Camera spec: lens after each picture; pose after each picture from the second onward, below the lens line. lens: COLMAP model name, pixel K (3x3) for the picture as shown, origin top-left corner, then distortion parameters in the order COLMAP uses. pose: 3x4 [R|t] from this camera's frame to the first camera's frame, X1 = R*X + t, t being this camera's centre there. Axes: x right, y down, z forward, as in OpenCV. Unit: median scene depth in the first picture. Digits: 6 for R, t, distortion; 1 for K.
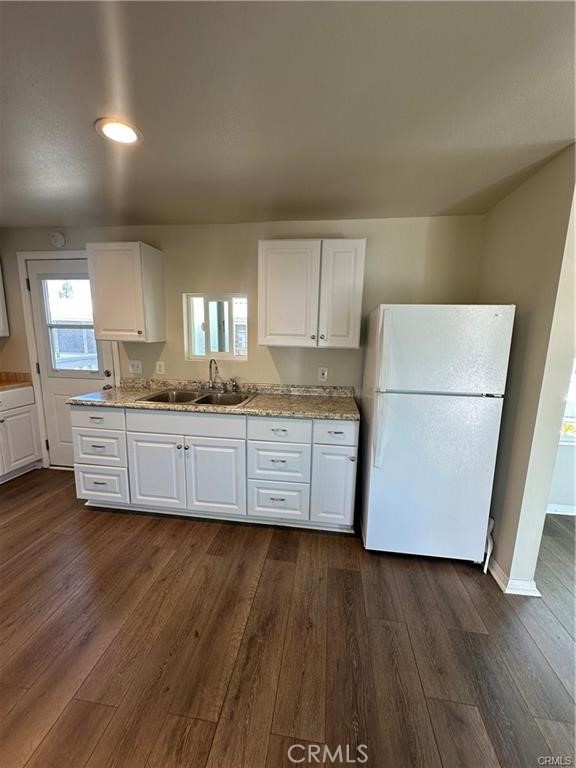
lens RADIAL K [[294.4, 0, 296.0], [0, 294.4, 381.3], [0, 0, 1]] dist [0.001670, 0.000000]
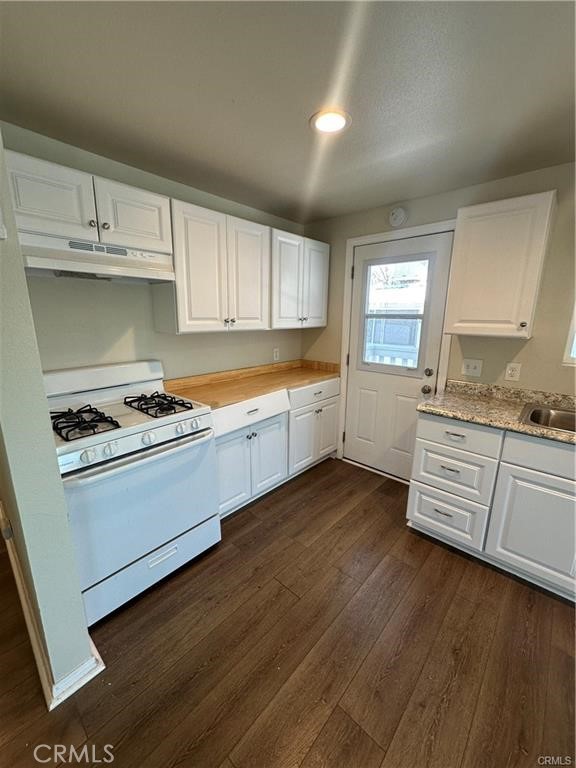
lens RADIAL K [[306.1, 0, 288.0], [0, 306.1, 384.0], [0, 0, 1]] dist [-0.001608, -0.000182]
pose [[0.814455, 0.118660, -0.567964, -0.475177], [-0.093169, 0.992909, 0.073837, -0.021589], [0.572698, -0.007220, 0.819735, 0.059145]]
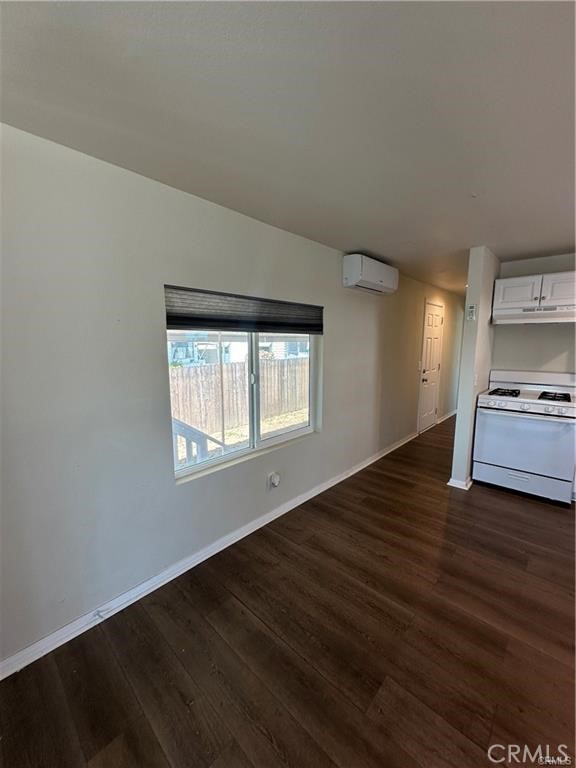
lens RADIAL K [[306.4, 0, 288.8], [0, 306.4, 385.5], [0, 0, 1]] dist [0.000699, -0.000085]
pose [[-0.588326, 0.098536, -0.802598, 0.298184], [-0.148072, 0.962637, 0.226725, -0.047531], [0.794951, 0.252230, -0.551754, 0.275206]]
